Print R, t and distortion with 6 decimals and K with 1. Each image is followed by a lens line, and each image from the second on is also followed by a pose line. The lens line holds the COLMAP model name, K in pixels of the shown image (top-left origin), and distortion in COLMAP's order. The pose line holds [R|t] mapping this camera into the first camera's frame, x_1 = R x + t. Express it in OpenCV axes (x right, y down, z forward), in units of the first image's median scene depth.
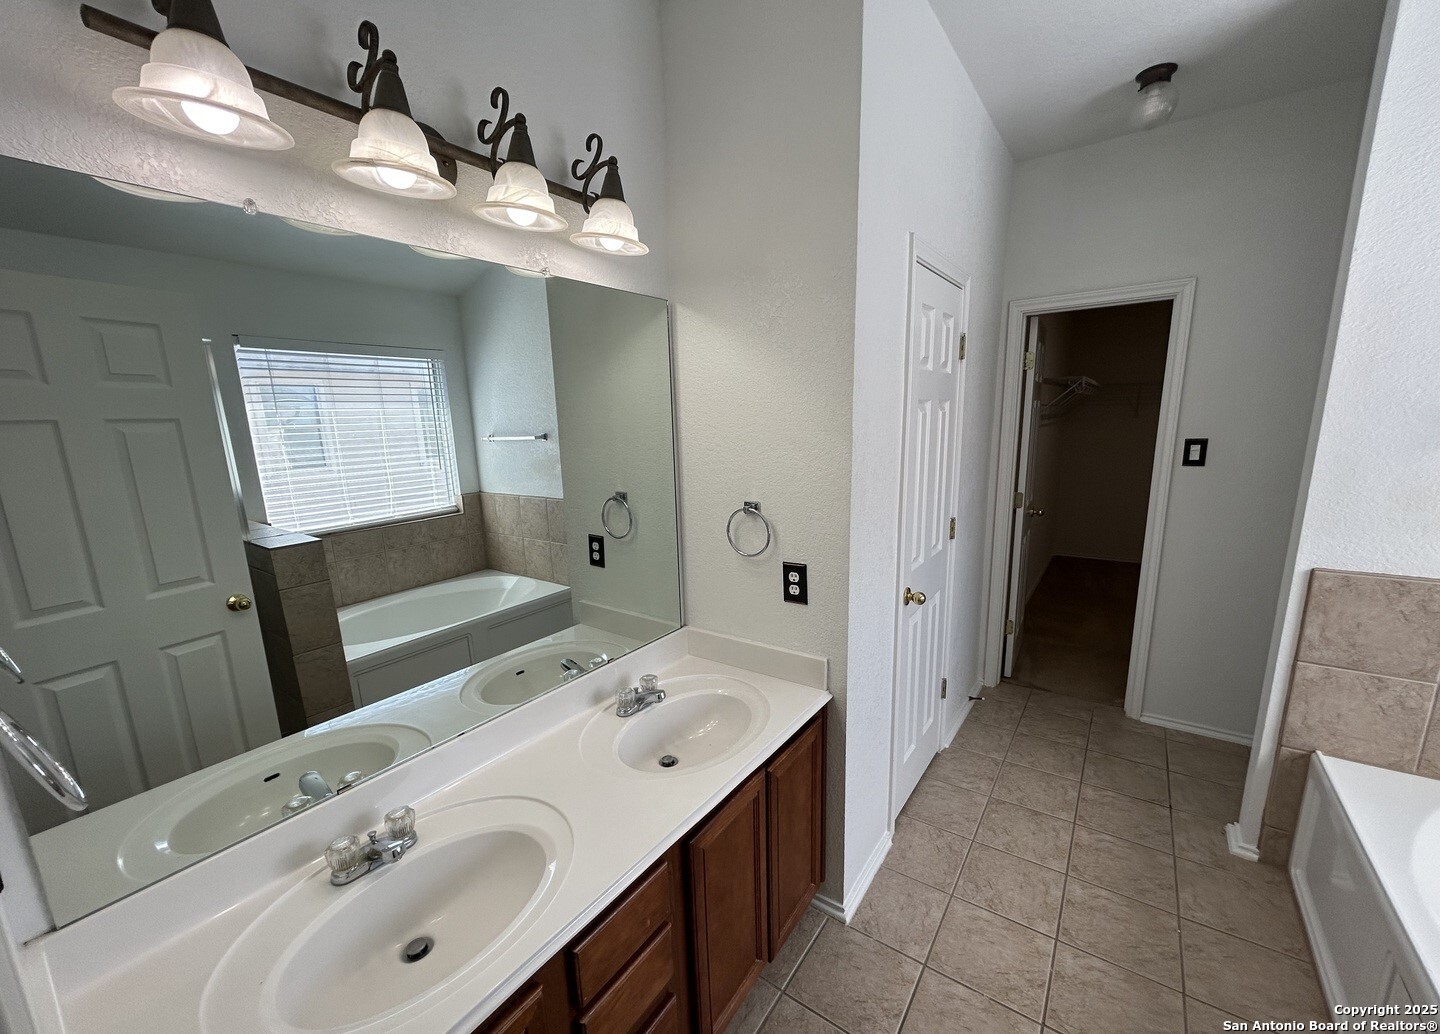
lens RADIAL K [[575.2, 0, 720.3], [0, 575.2, 526.6], [0, 0, 1]] dist [-0.003061, -0.000255]
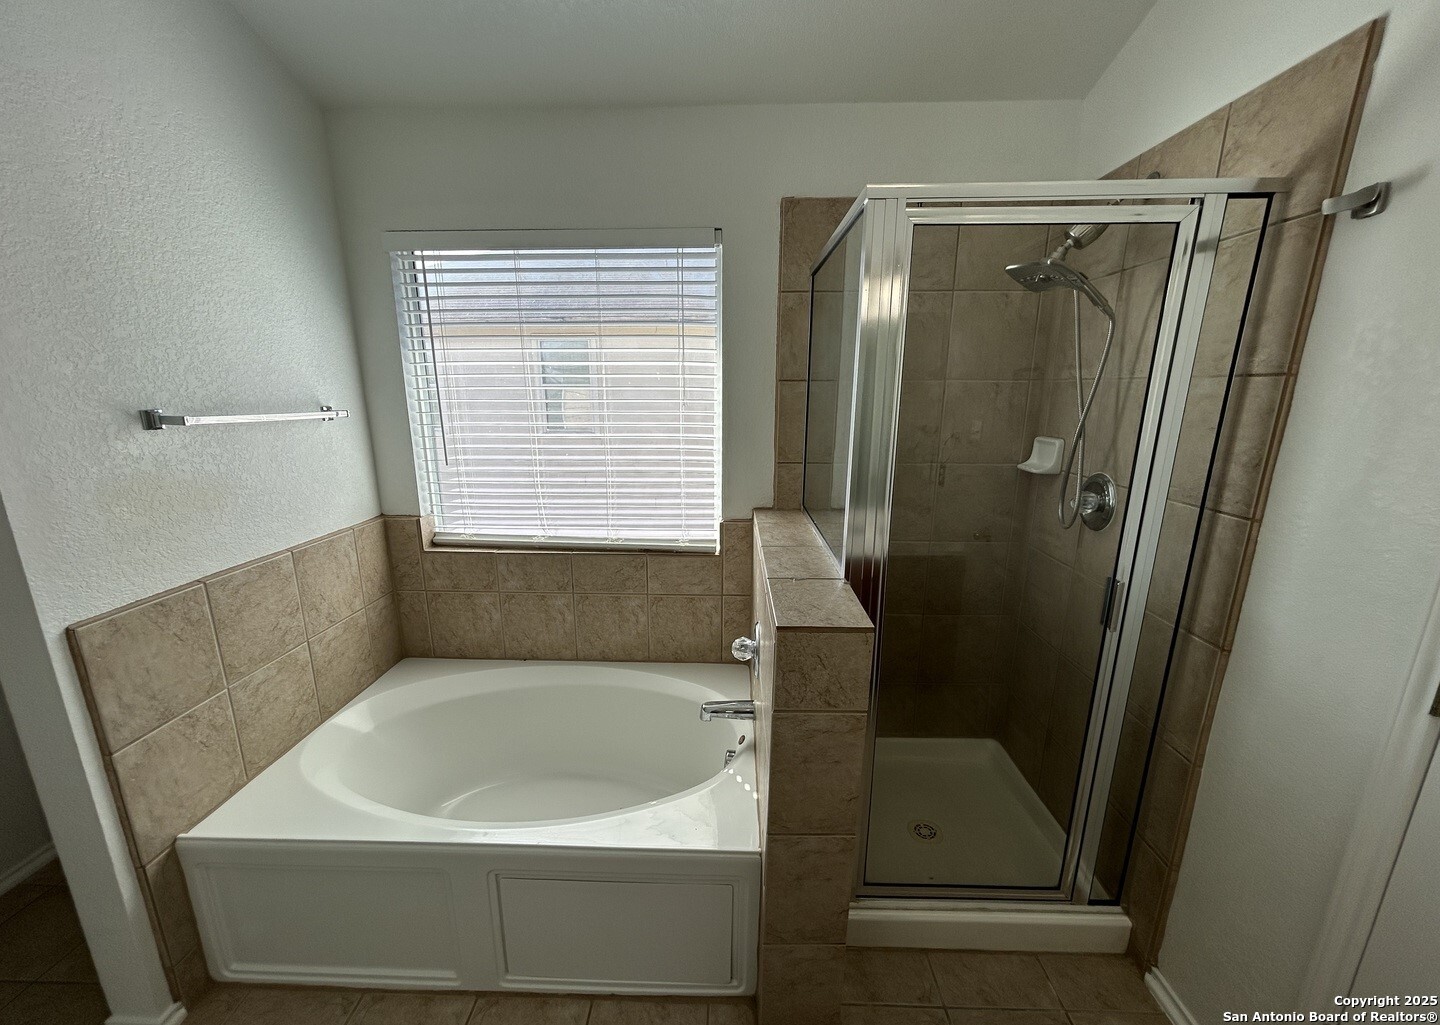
lens RADIAL K [[575.2, 0, 711.9], [0, 575.2, 541.8], [0, 0, 1]] dist [-0.003061, -0.000255]
pose [[-0.557976, -0.178236, 0.810490, 0.086984], [0.176484, 0.928835, 0.325760, -0.105162], [-0.810874, 0.324805, -0.486812, 0.682287]]
